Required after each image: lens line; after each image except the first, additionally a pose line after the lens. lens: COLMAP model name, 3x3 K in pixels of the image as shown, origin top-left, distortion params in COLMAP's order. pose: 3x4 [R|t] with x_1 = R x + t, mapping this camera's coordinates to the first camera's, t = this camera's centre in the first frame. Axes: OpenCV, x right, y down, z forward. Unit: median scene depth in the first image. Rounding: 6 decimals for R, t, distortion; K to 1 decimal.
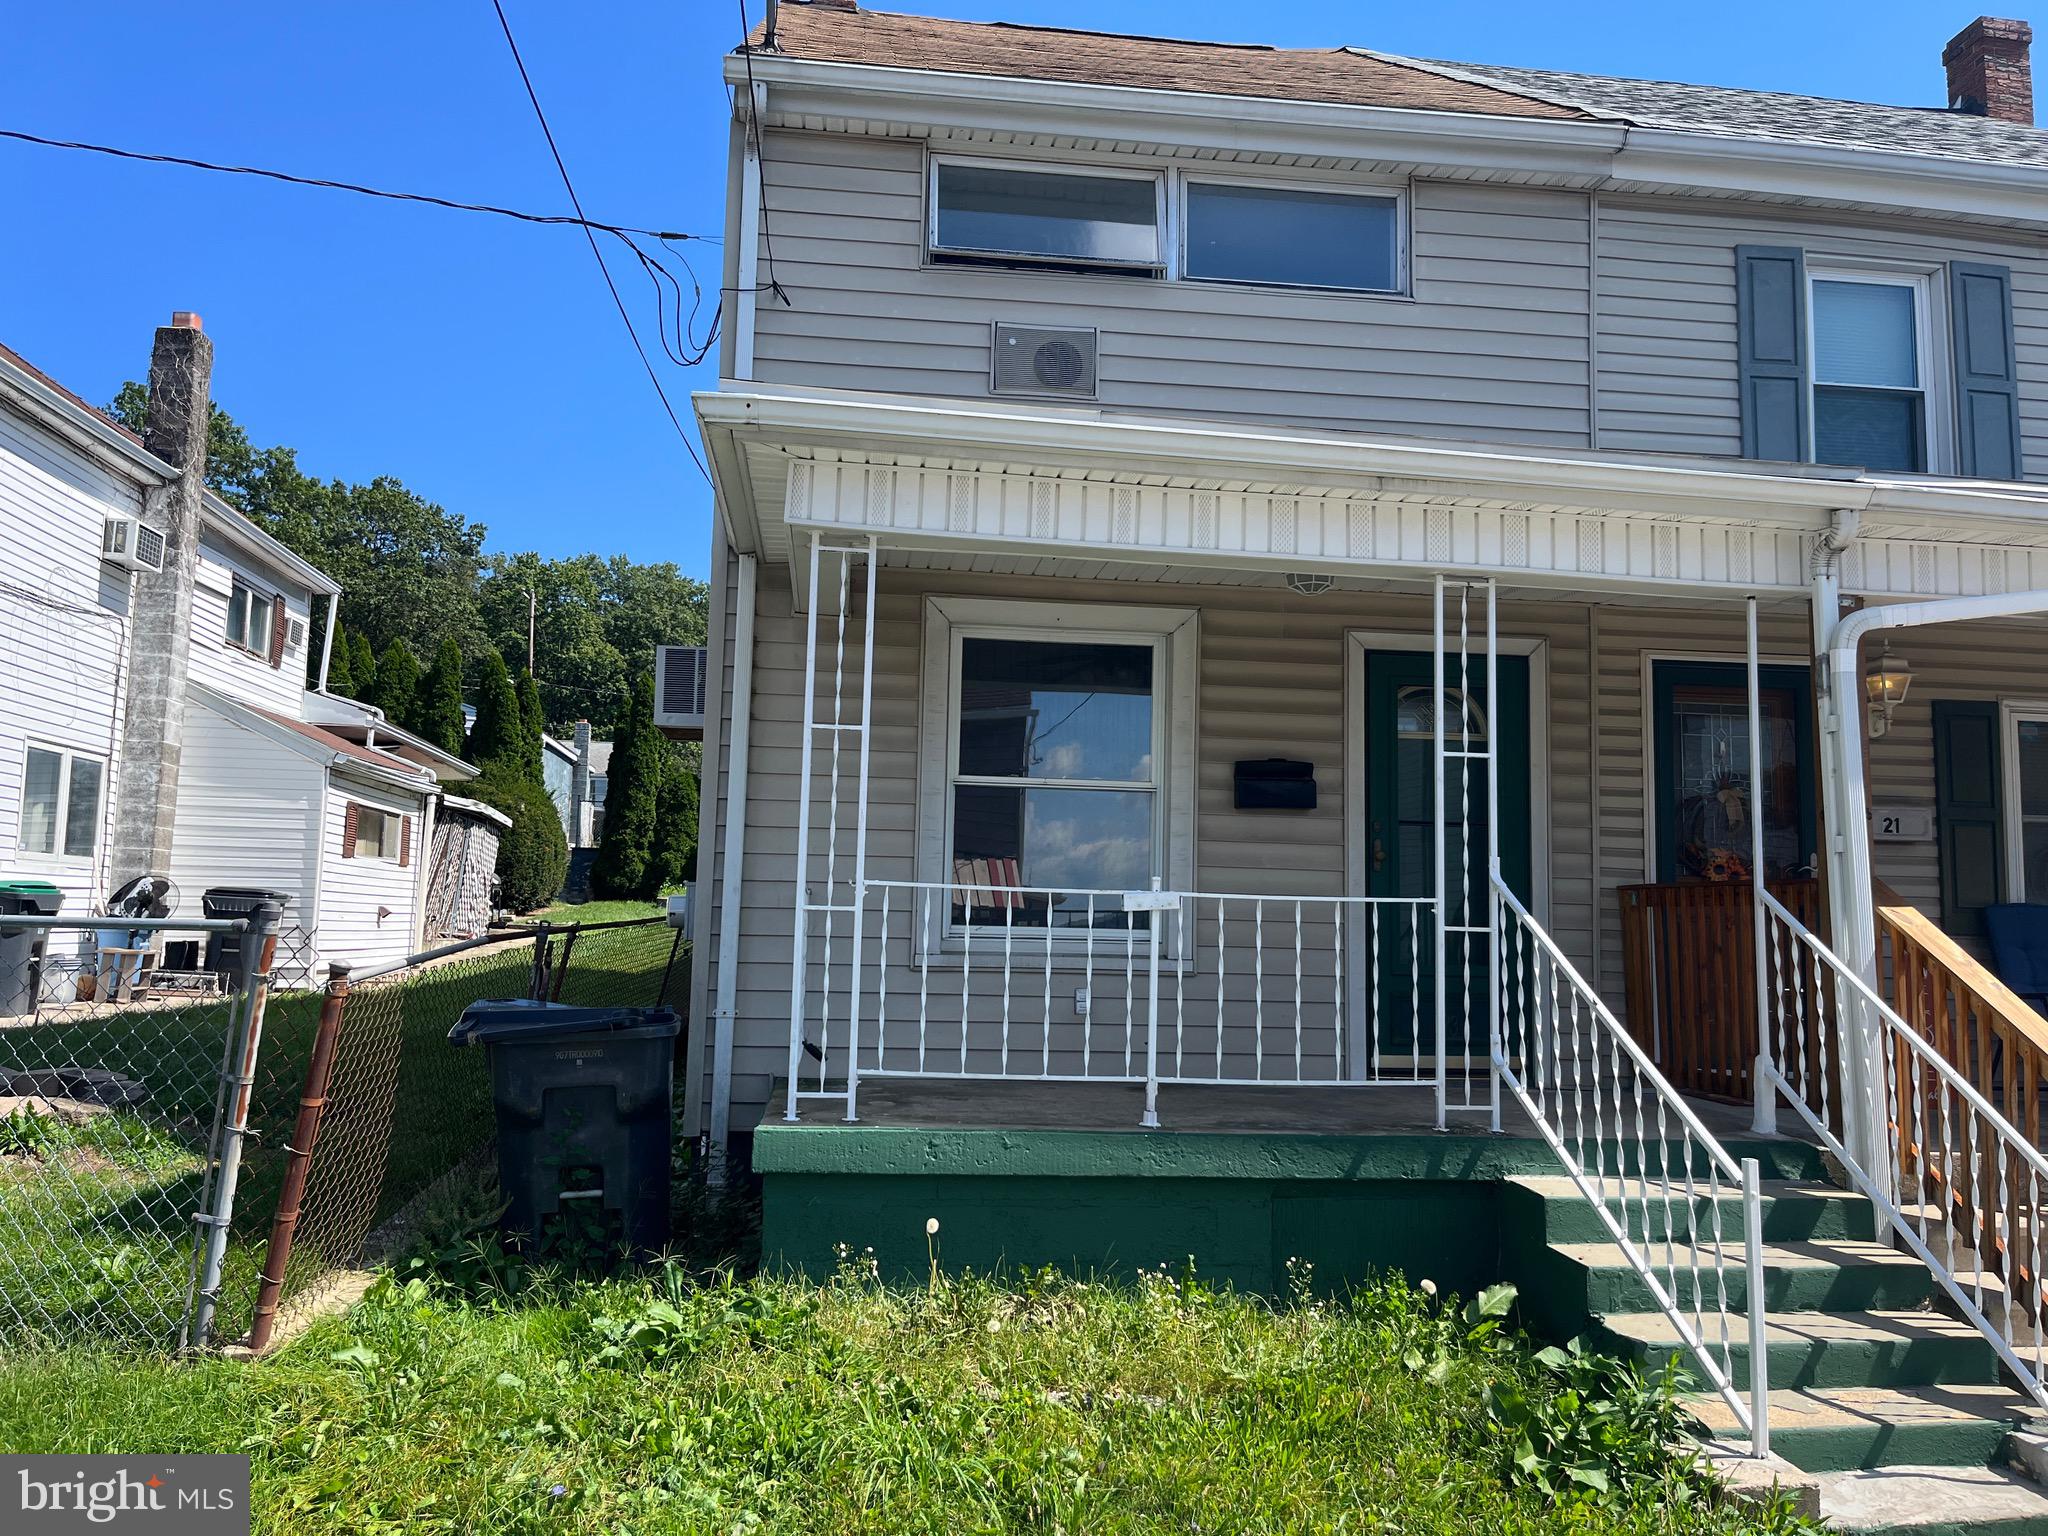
lens RADIAL K [[1569.9, 0, 1023.4], [0, 1569.9, 760.0], [0, 0, 1]] dist [0.036839, -0.049628]
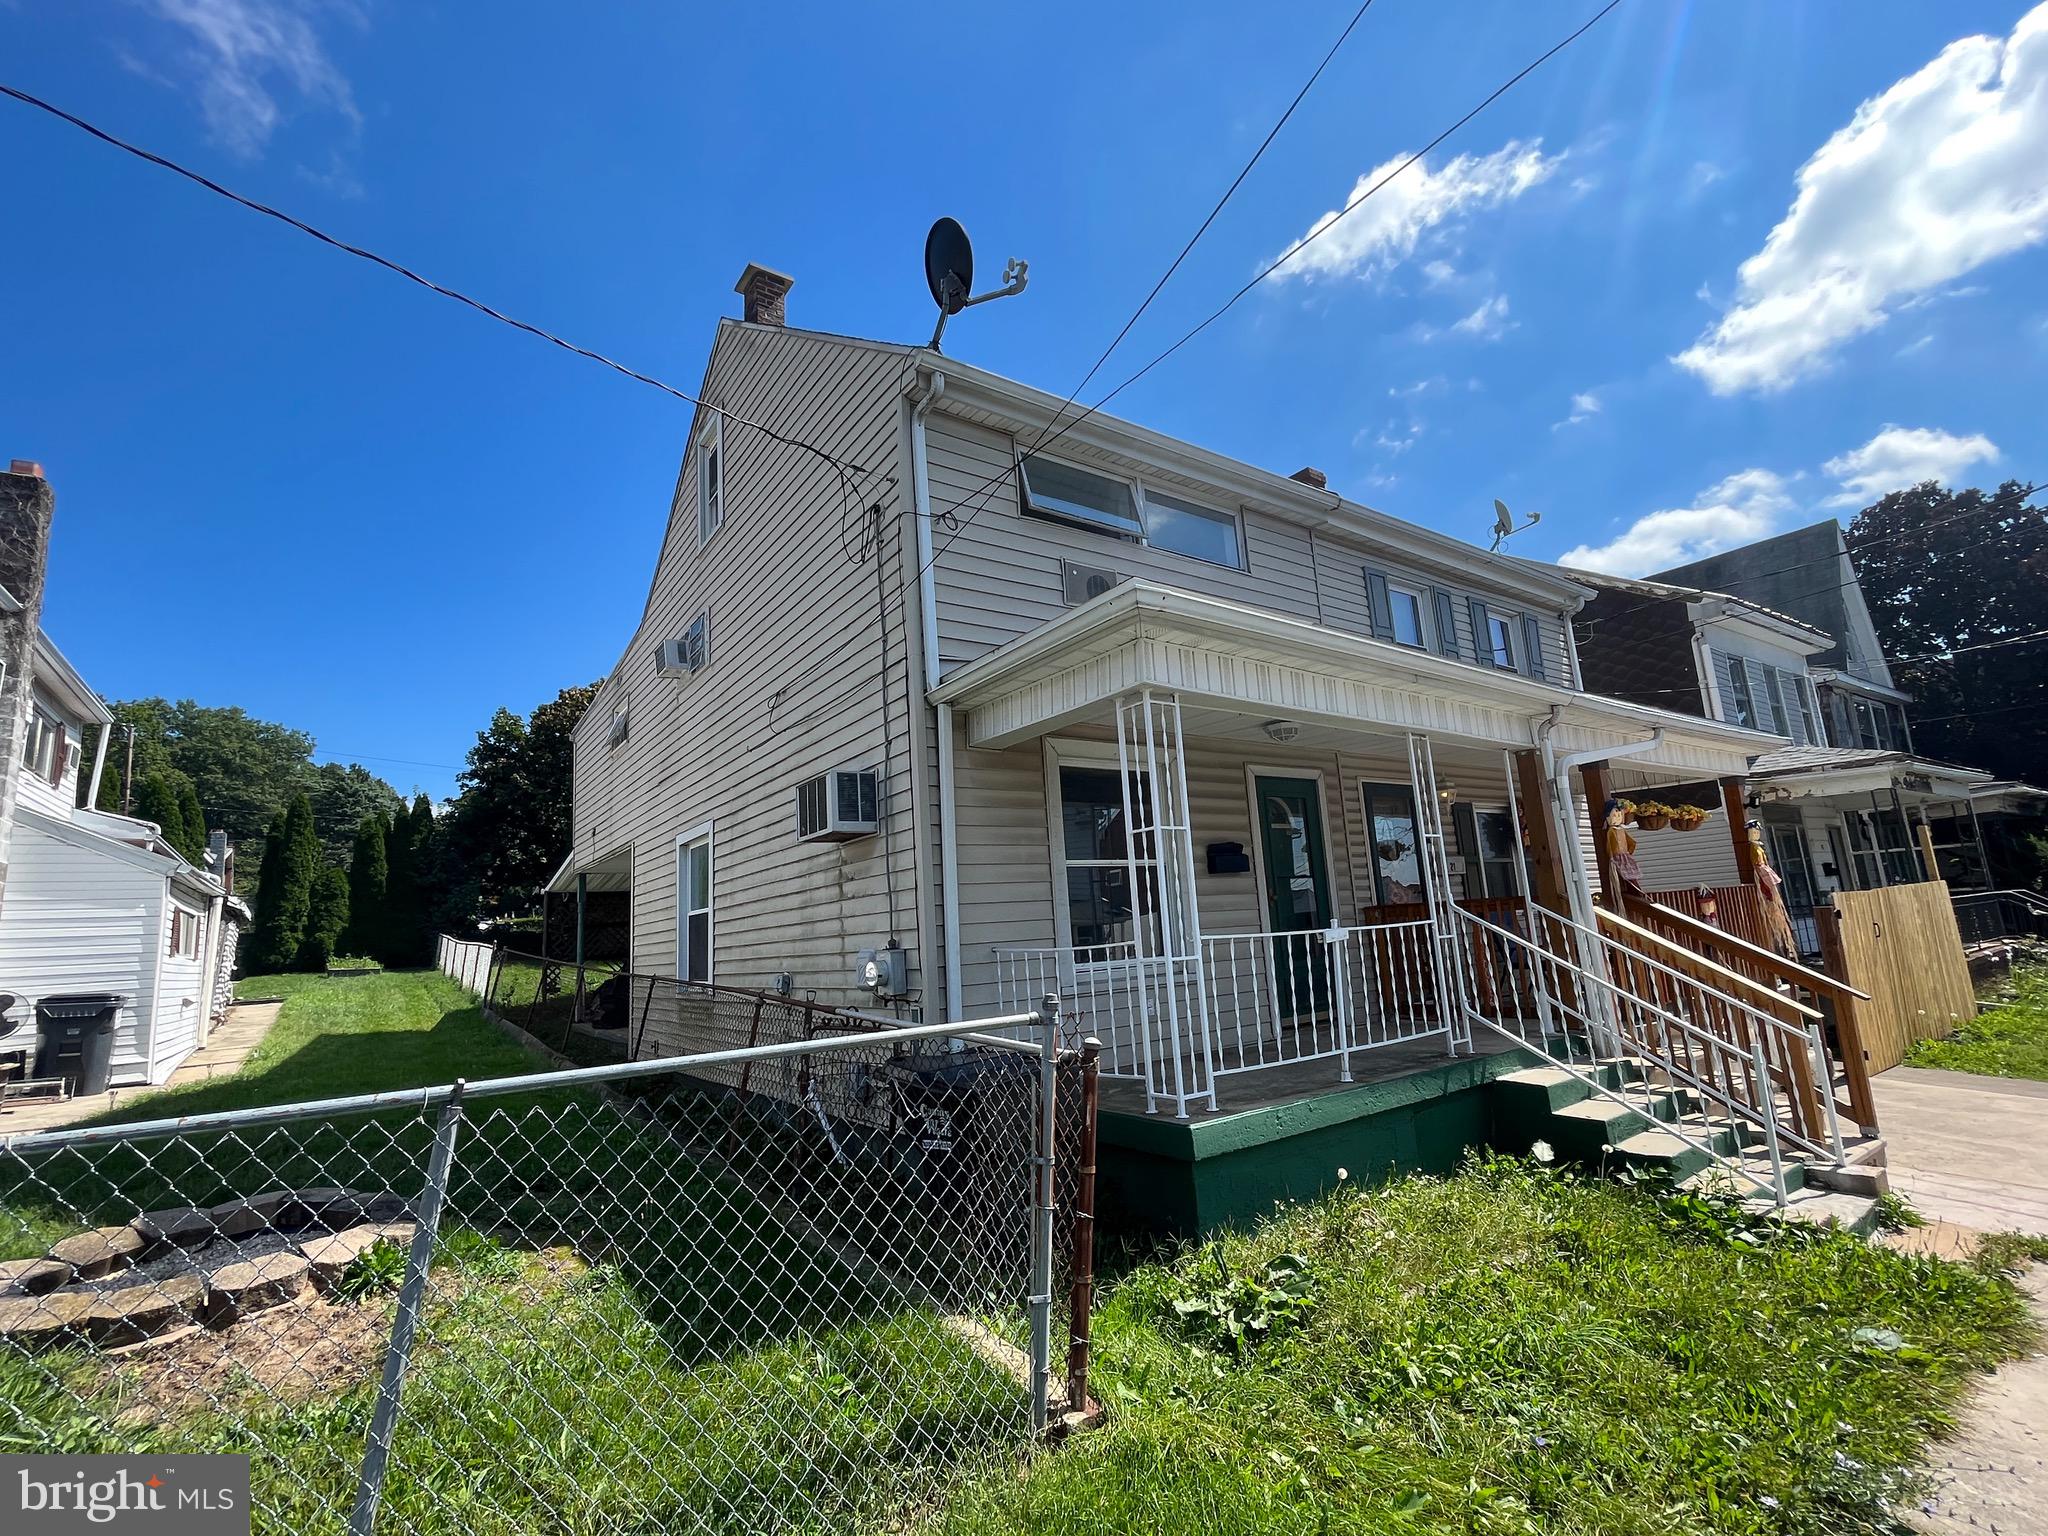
lens RADIAL K [[936.5, 0, 1025.0], [0, 936.5, 769.7], [0, 0, 1]] dist [-0.001290, -0.000376]
pose [[0.872330, 0.007673, 0.488858, -0.251748], [0.030282, 0.997109, -0.069686, -0.007159], [-0.487979, 0.075592, 0.869576, 0.127947]]
